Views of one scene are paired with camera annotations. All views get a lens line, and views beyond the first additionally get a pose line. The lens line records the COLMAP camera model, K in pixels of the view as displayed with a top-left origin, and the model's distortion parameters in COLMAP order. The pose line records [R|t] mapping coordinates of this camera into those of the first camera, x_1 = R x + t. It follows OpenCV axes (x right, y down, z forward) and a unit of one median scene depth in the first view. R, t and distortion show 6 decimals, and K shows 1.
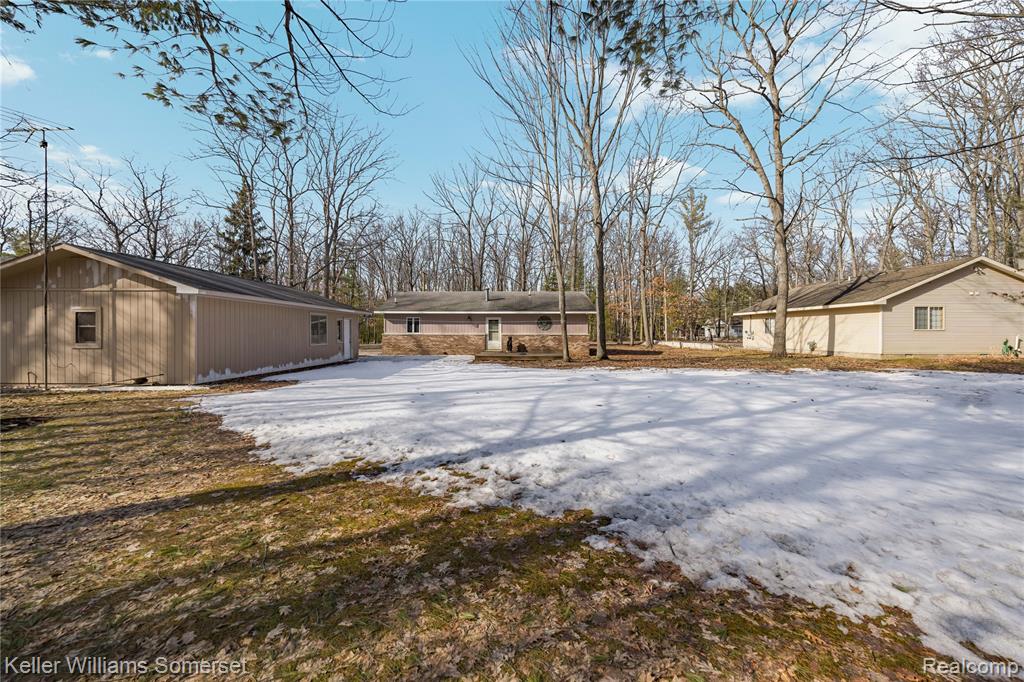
lens RADIAL K [[398.5, 0, 517.1], [0, 398.5, 335.7], [0, 0, 1]] dist [0.003964, 0.000152]
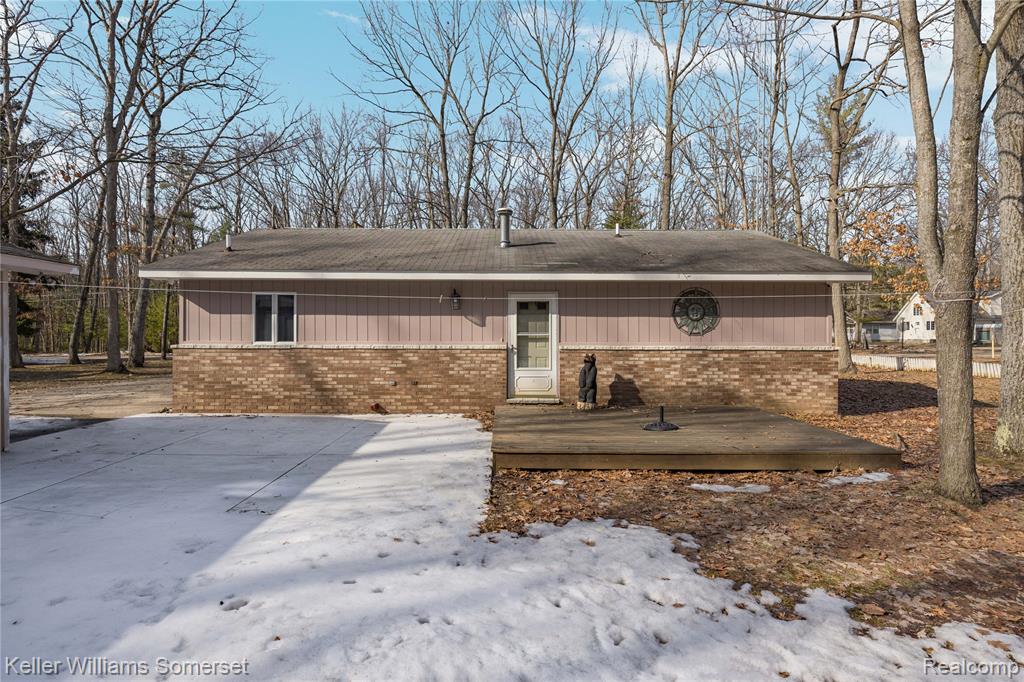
lens RADIAL K [[558.3, 0, 514.1], [0, 558.3, 335.8], [0, 0, 1]] dist [0.003436, -0.004846]
pose [[0.999781, 0.002146, 0.020828, -0.083423], [-0.002153, 0.999998, 0.000300, -0.012776], [-0.020827, -0.000345, 0.999783, 0.562960]]
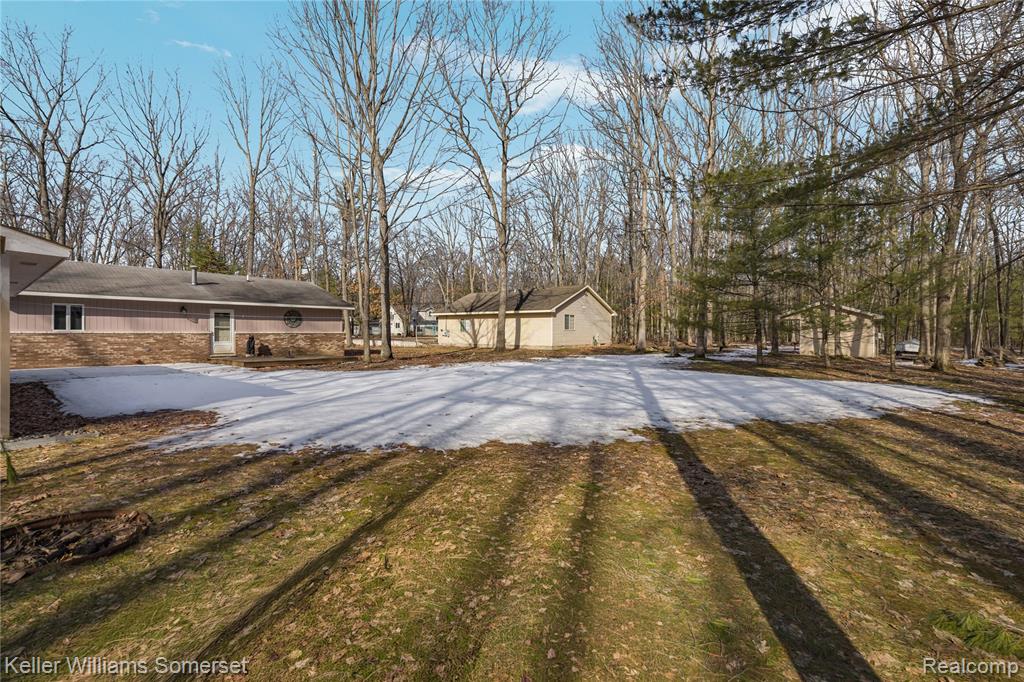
lens RADIAL K [[446.1, 0, 511.8], [0, 446.1, 333.8], [0, 0, 1]] dist [-0.002645, -0.000128]
pose [[0.627309, -0.002645, 0.778766, -0.363189], [0.000735, 0.999996, 0.002805, -0.003185], [-0.778770, -0.001187, 0.627309, 0.075754]]
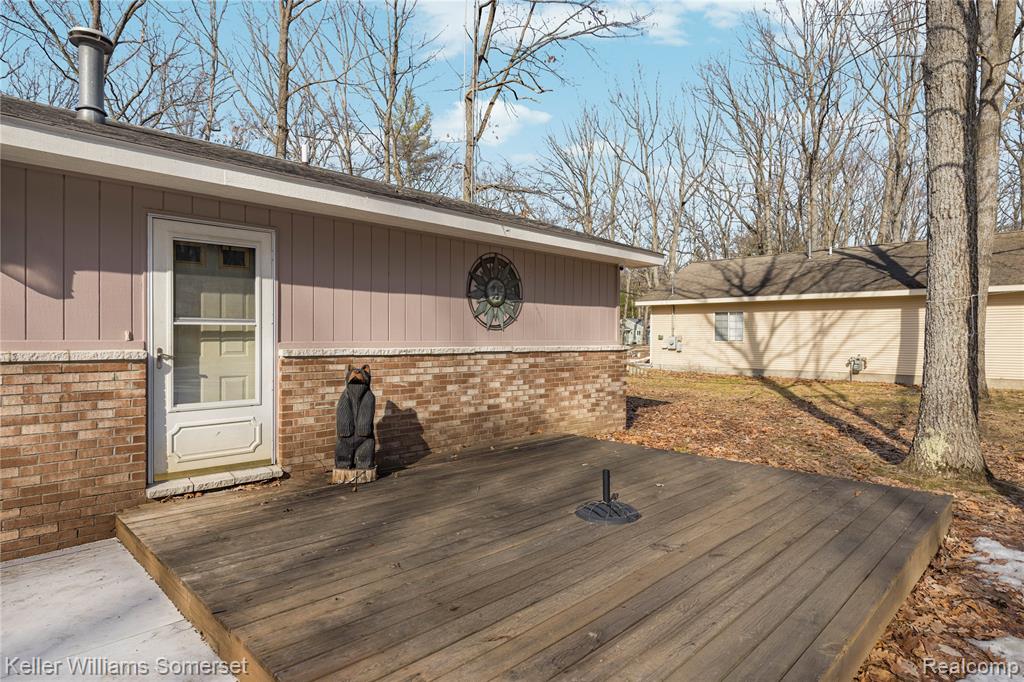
lens RADIAL K [[558.3, 0, 505.9], [0, 558.3, 341.4], [0, 0, 1]] dist [0.003436, -0.004846]
pose [[0.701719, -0.001253, 0.712453, -0.123814], [-0.001983, 0.999991, 0.003712, -0.008418], [-0.712452, -0.004018, 0.701710, 0.804359]]
